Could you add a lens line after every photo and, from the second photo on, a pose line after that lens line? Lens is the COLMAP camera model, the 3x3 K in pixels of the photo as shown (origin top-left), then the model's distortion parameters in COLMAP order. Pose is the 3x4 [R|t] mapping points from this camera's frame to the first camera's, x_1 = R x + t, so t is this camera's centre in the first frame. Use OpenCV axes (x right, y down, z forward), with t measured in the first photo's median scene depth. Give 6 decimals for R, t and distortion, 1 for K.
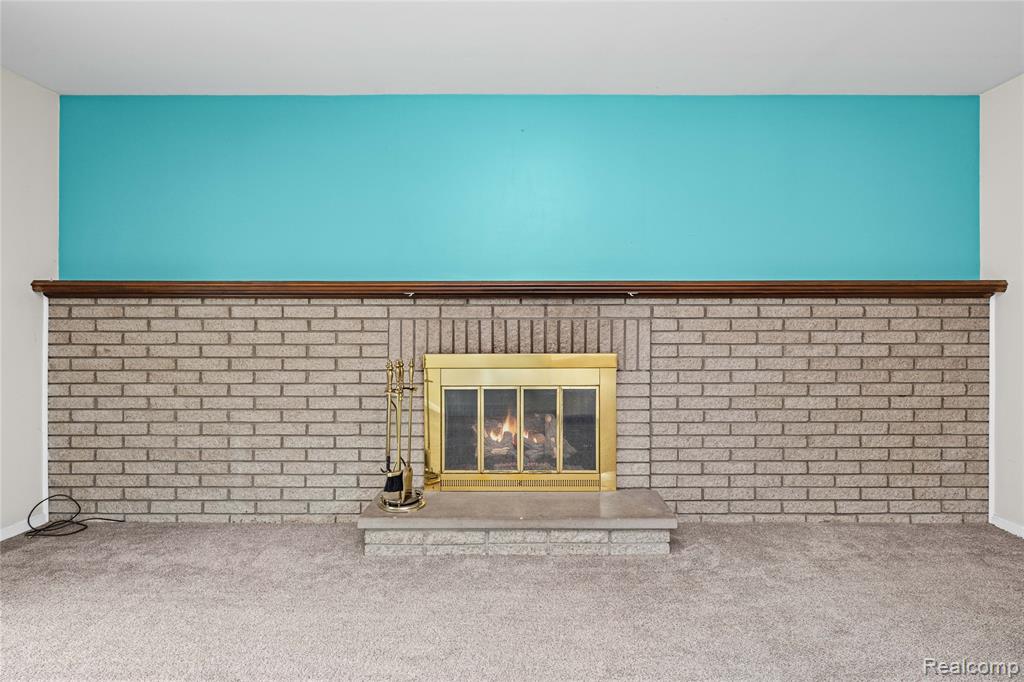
lens RADIAL K [[523.8, 0, 517.0], [0, 523.8, 337.9], [0, 0, 1]] dist [0.005762, -0.004662]
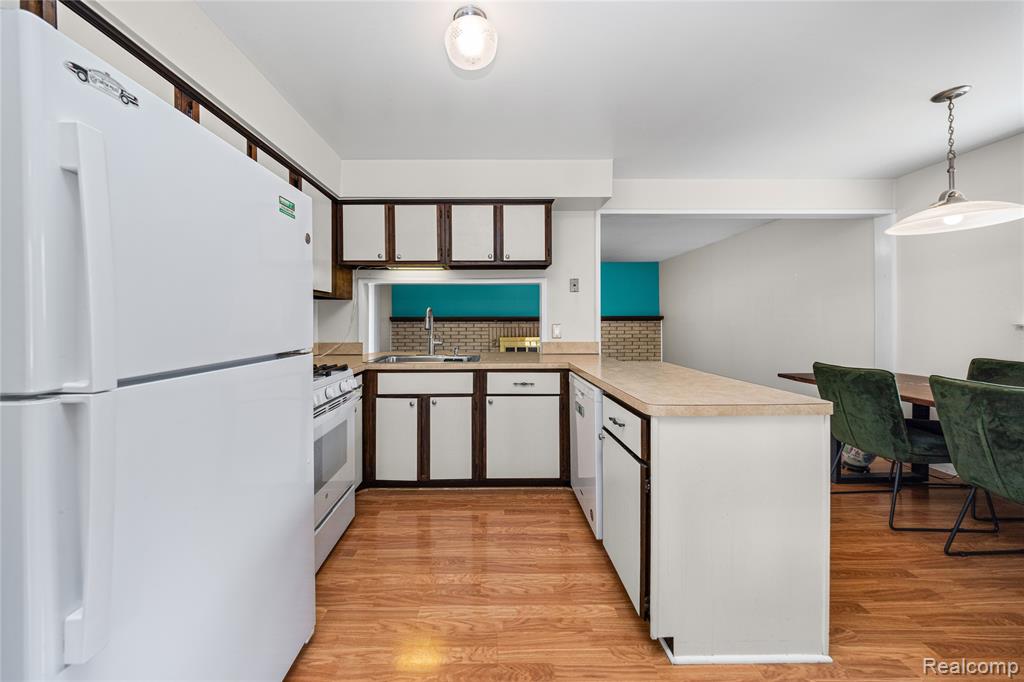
lens RADIAL K [[357.0, 0, 495.7], [0, 357.0, 322.9], [0, 0, 1]] dist [-0.000138, -0.000327]
pose [[0.999841, -0.003098, 0.017562, -0.242768], [0.003016, 0.999984, 0.004687, -0.076985], [-0.017576, -0.004633, 0.999835, -1.365653]]
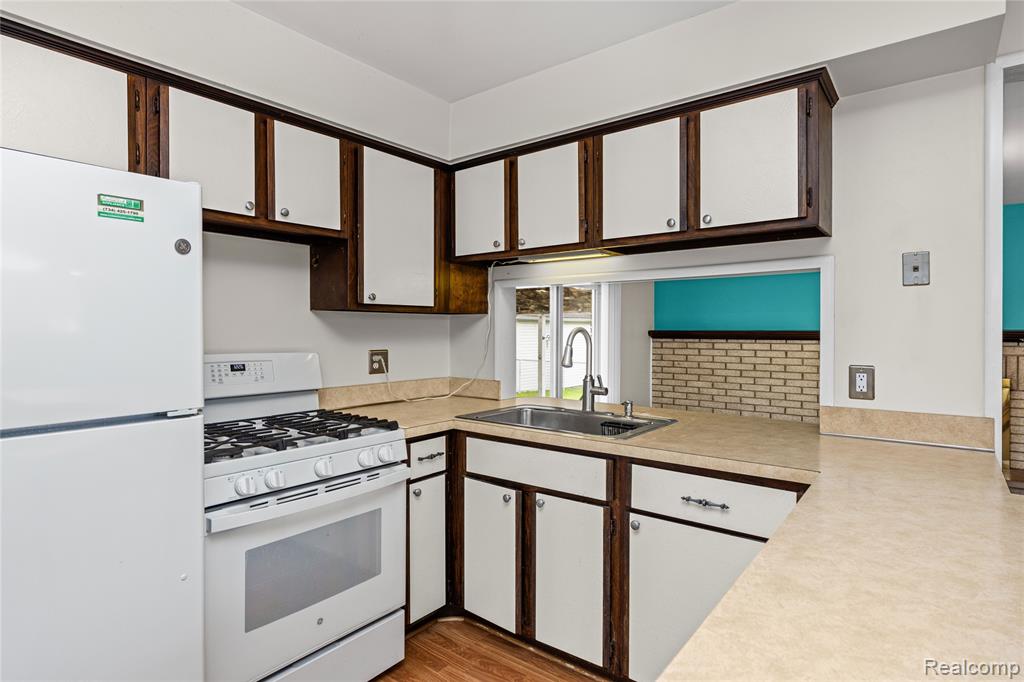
lens RADIAL K [[549.6, 0, 507.8], [0, 549.6, 331.4], [0, 0, 1]] dist [-0.001395, -0.002248]
pose [[0.788980, 0.002137, -0.614415, 0.016872], [-0.000819, 0.999997, 0.002426, -0.108887], [0.614419, -0.001411, 0.788979, -1.123416]]
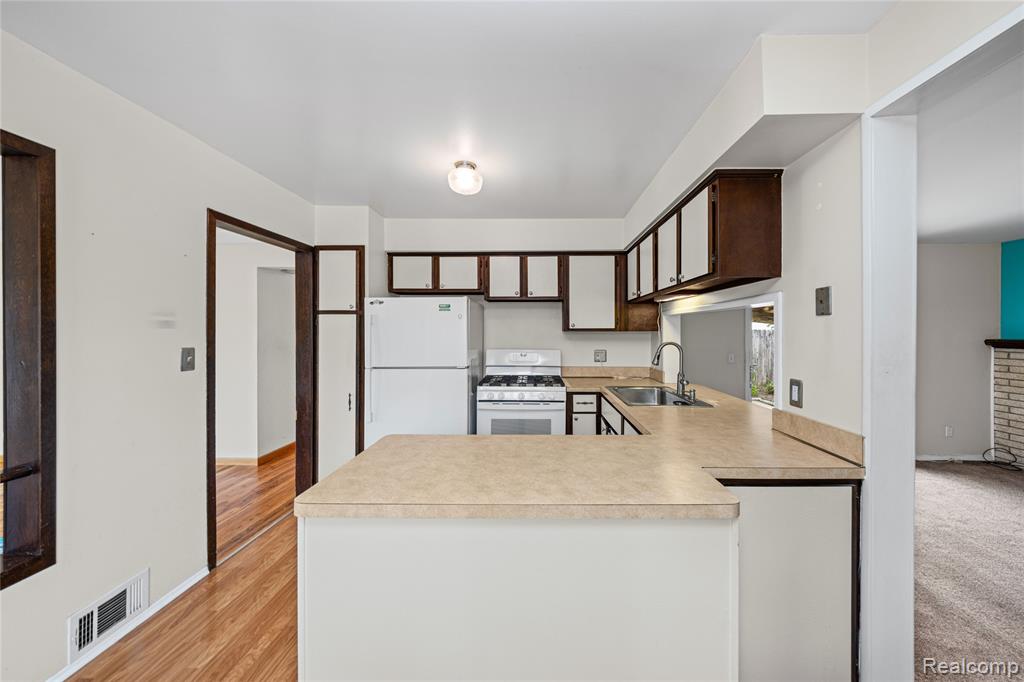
lens RADIAL K [[357.0, 0, 533.0], [0, 357.0, 330.5], [0, 0, 1]] dist [-0.000138, -0.000327]
pose [[-0.010581, -0.001419, -0.999943, 0.478107], [-0.001013, 0.999998, -0.001408, -0.138056], [0.999944, 0.000998, -0.010582, -0.735308]]
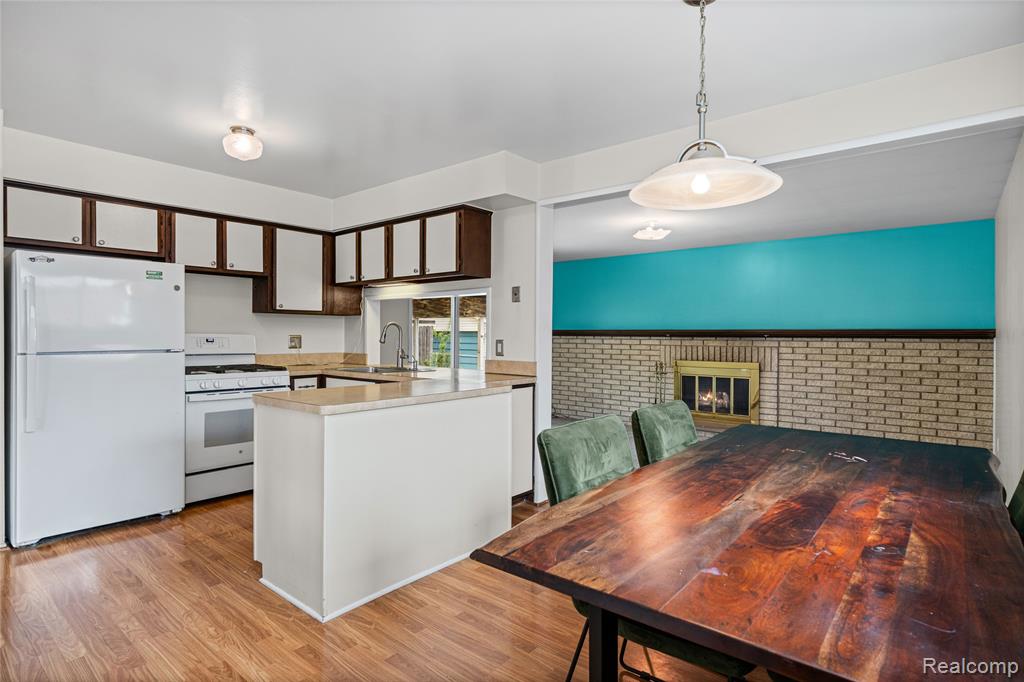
lens RADIAL K [[545.4, 0, 509.1], [0, 545.4, 336.0], [0, 0, 1]] dist [0.005421, -0.004109]
pose [[0.766909, 0.006273, -0.641726, 0.832259], [-0.006109, 0.999978, 0.002475, -0.080250], [0.641727, 0.002022, 0.766930, -1.375098]]
